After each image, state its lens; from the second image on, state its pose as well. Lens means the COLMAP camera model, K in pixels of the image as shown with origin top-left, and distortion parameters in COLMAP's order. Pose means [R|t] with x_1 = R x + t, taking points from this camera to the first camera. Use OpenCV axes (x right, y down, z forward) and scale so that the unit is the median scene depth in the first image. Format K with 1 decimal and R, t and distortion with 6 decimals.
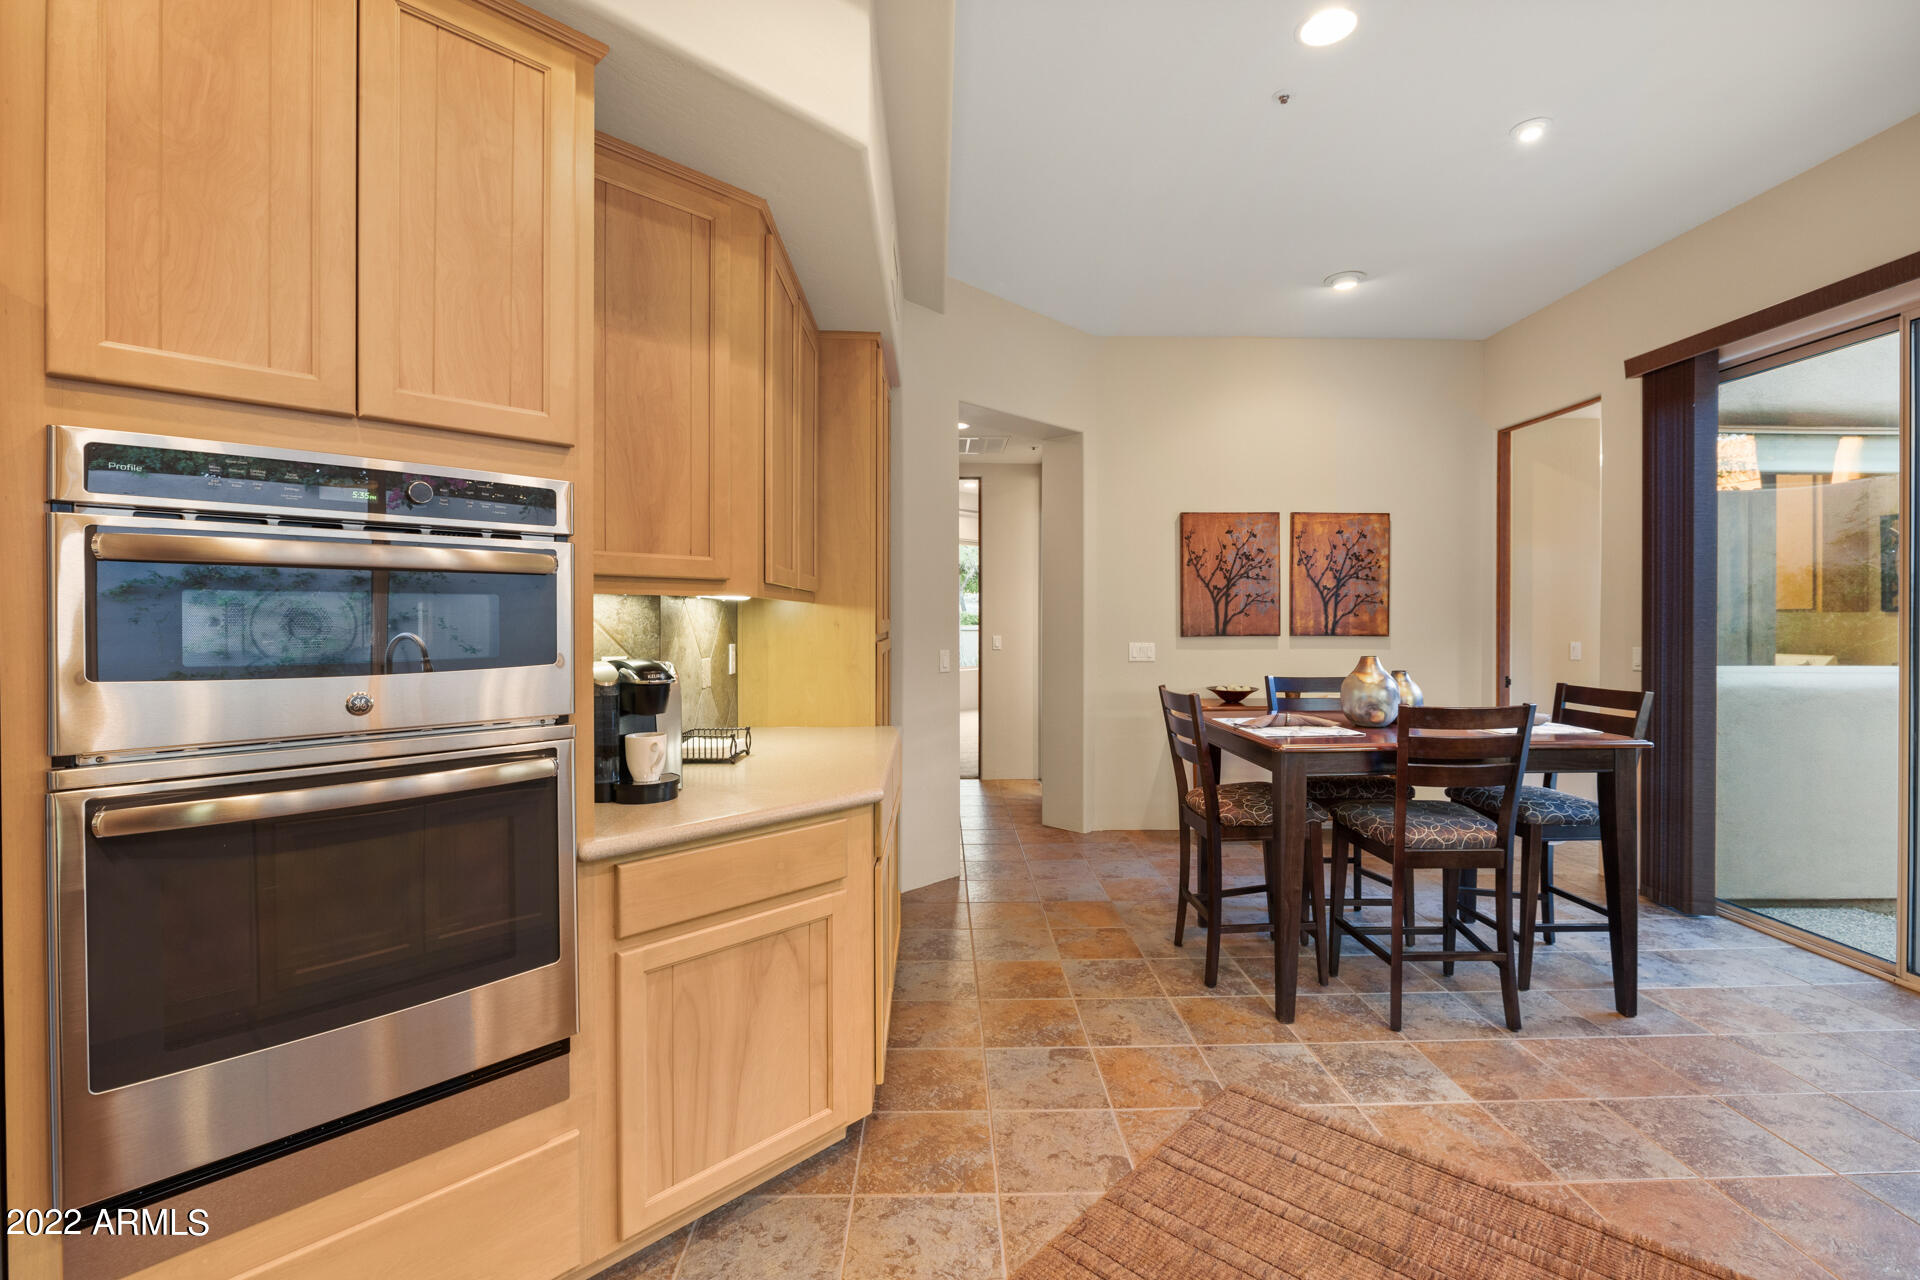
lens RADIAL K [[850.2, 0, 950.7], [0, 850.2, 617.7], [0, 0, 1]] dist [-0.011870, 0.000688]
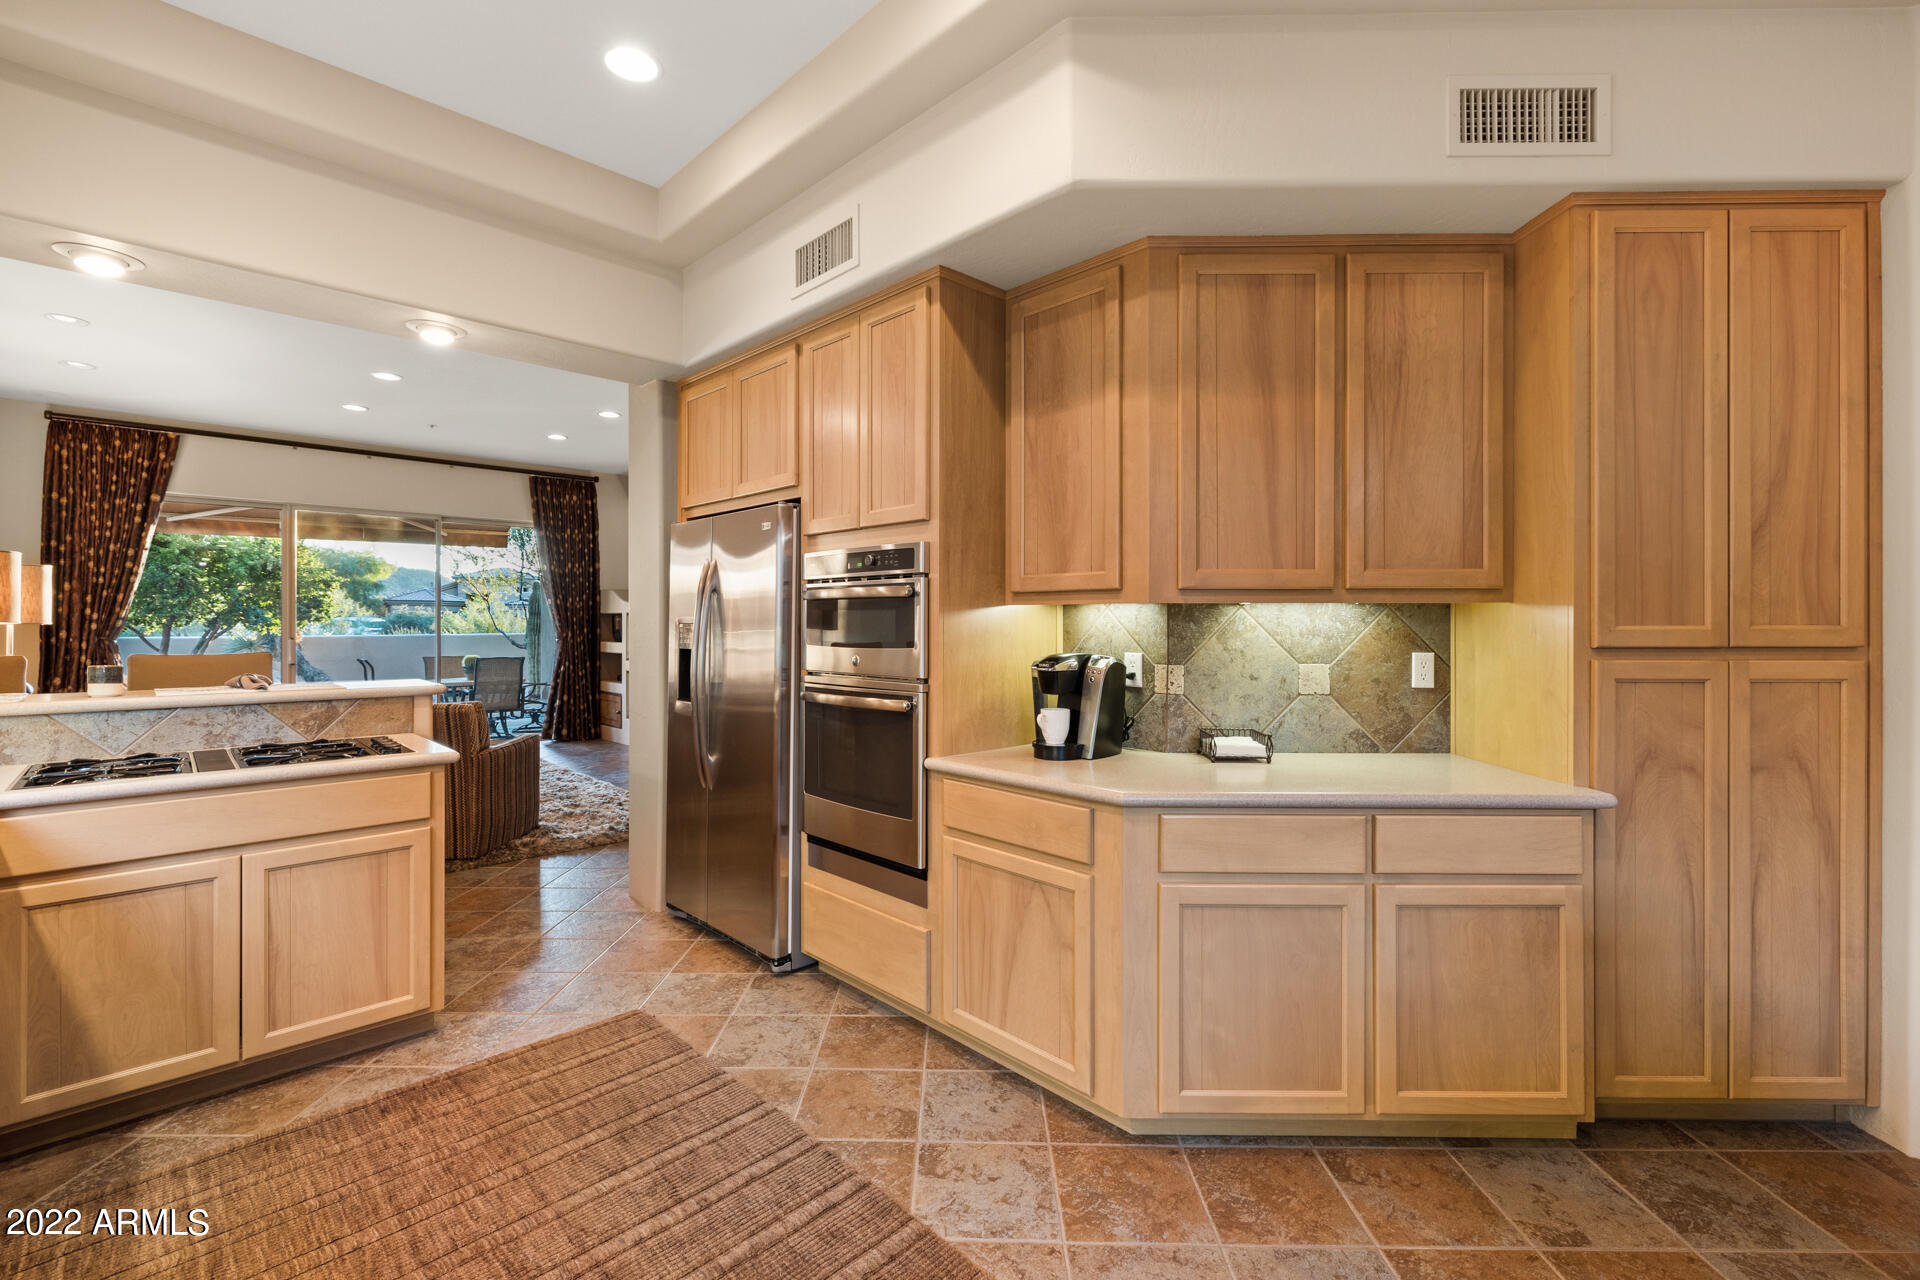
lens RADIAL K [[829.0, 0, 961.0], [0, 829.0, 618.6], [0, 0, 1]] dist [0.000004, -0.000918]
pose [[-0.026850, -0.001649, -0.999638, 0.358881], [-0.002521, 0.999996, -0.001582, -0.000776], [0.999636, 0.002477, -0.026854, 0.336100]]
